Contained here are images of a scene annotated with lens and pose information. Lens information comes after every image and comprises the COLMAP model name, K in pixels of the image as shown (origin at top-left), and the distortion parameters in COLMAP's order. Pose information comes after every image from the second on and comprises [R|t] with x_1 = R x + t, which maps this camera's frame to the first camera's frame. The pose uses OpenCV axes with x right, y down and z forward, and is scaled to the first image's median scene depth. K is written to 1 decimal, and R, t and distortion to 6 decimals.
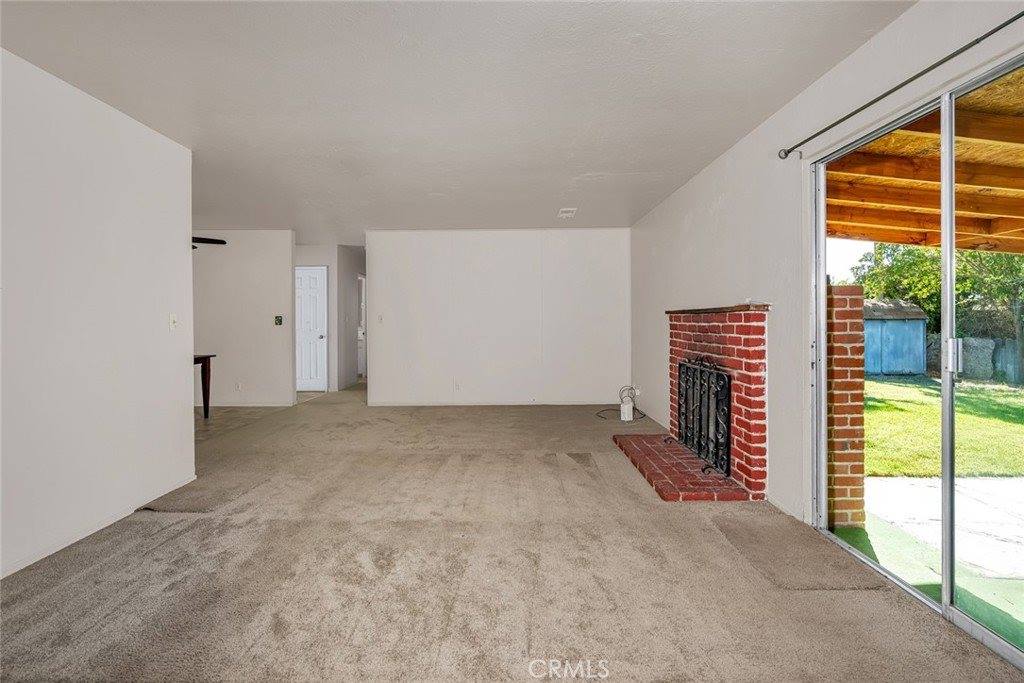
lens RADIAL K [[465.9, 0, 512.3], [0, 465.9, 334.0], [0, 0, 1]] dist [-0.010608, 0.000501]
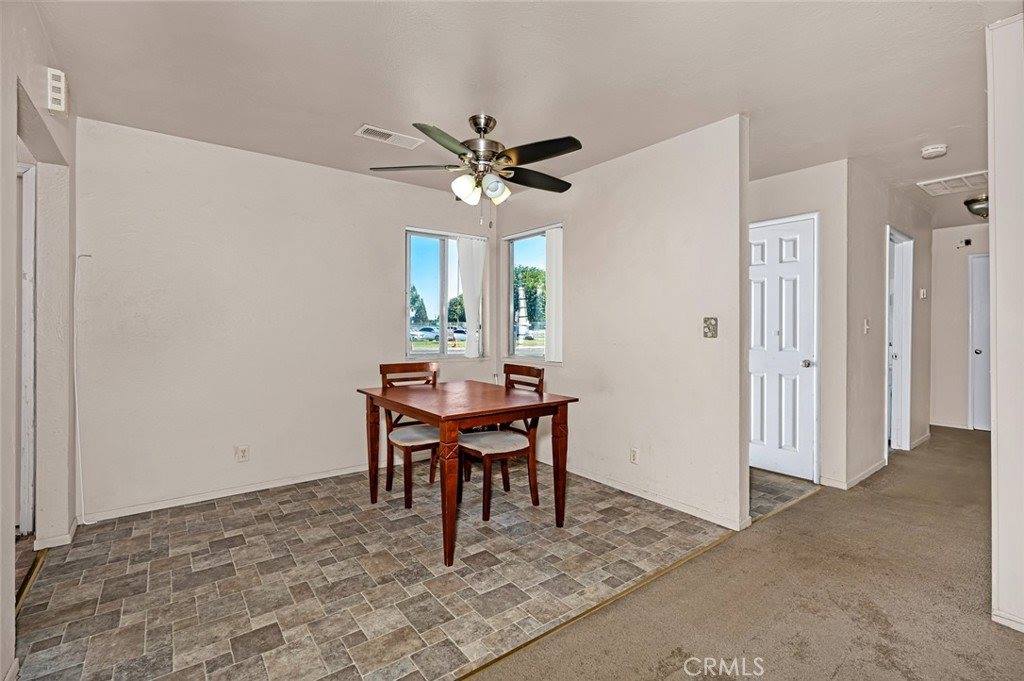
lens RADIAL K [[465.9, 0, 512.7], [0, 465.9, 336.0], [0, 0, 1]] dist [-0.010608, 0.000501]
pose [[0.606118, 0.002962, -0.795369, -0.261030], [-0.015246, 0.999853, -0.007896, -0.014863], [0.795228, 0.016912, 0.606074, 0.583200]]
